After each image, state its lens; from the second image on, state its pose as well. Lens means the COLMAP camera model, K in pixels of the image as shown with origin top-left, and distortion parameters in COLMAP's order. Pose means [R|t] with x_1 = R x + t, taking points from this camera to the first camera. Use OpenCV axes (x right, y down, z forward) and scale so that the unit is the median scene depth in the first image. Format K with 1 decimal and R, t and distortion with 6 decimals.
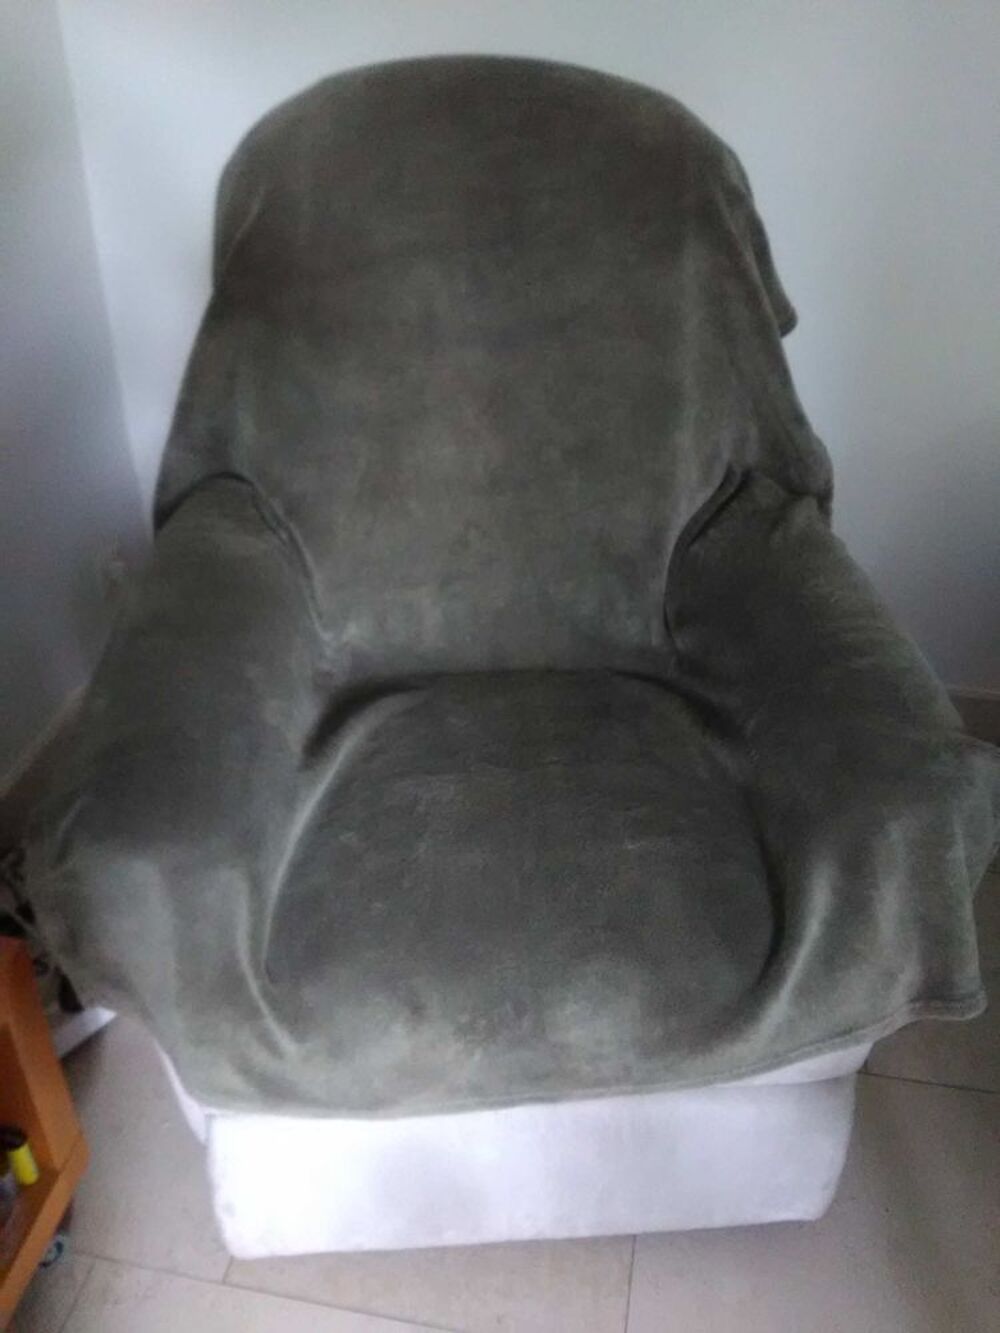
lens RADIAL K [[1189.2, 0, 500.0], [0, 1189.2, 666.5], [0, 0, 1]] dist [0.129051, -0.307010]
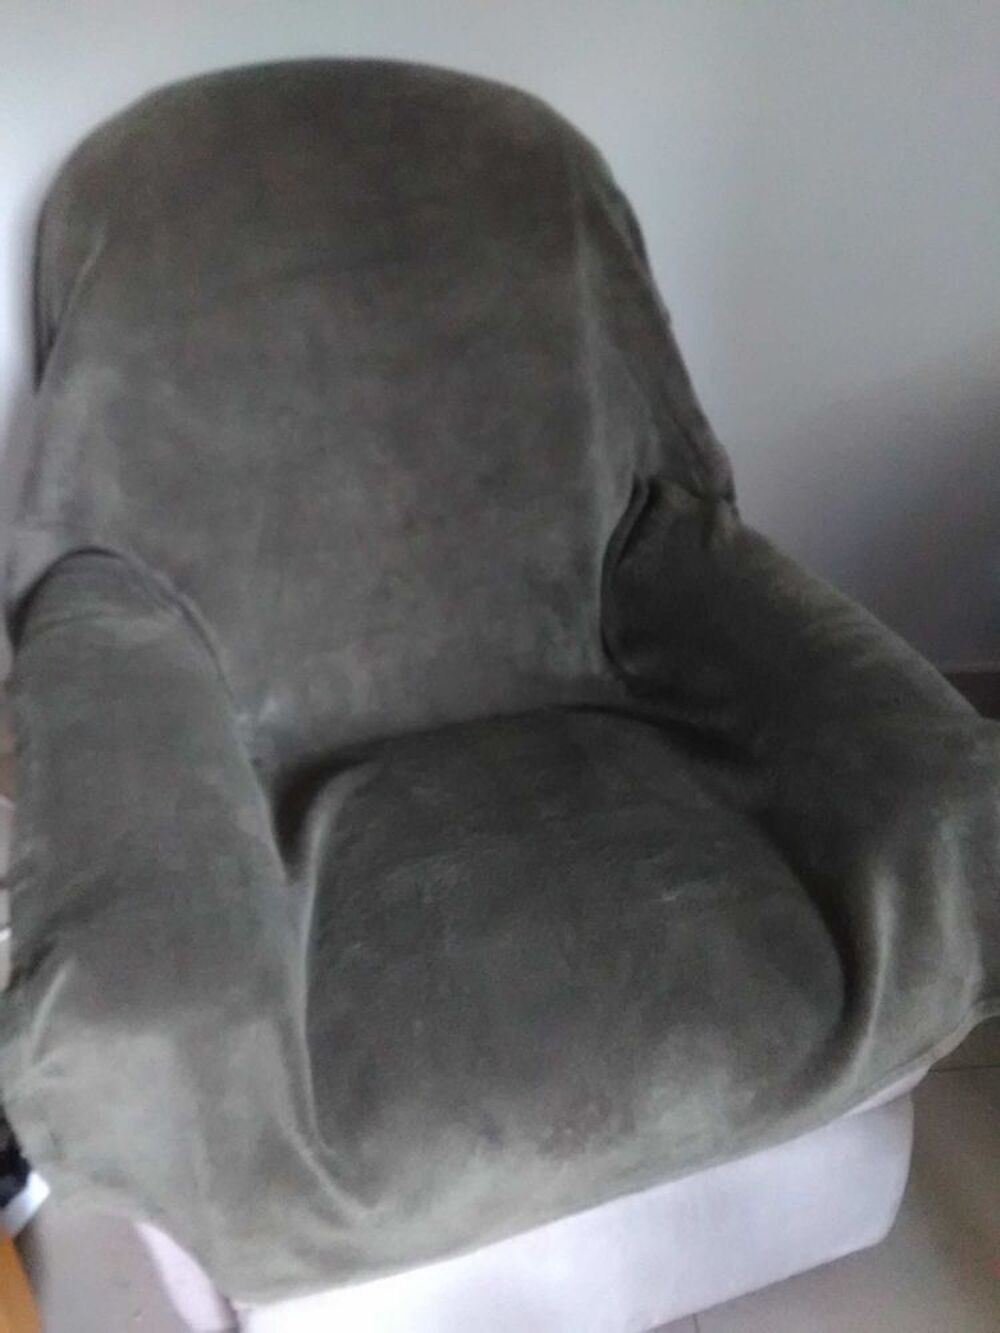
lens RADIAL K [[1189.2, 0, 500.0], [0, 1189.2, 666.5], [0, 0, 1]] dist [0.129051, -0.307010]
pose [[0.964128, -0.147307, 0.220810, -0.161391], [0.151762, 0.988412, -0.003251, -0.033955], [-0.217772, 0.036645, 0.975311, 0.111796]]
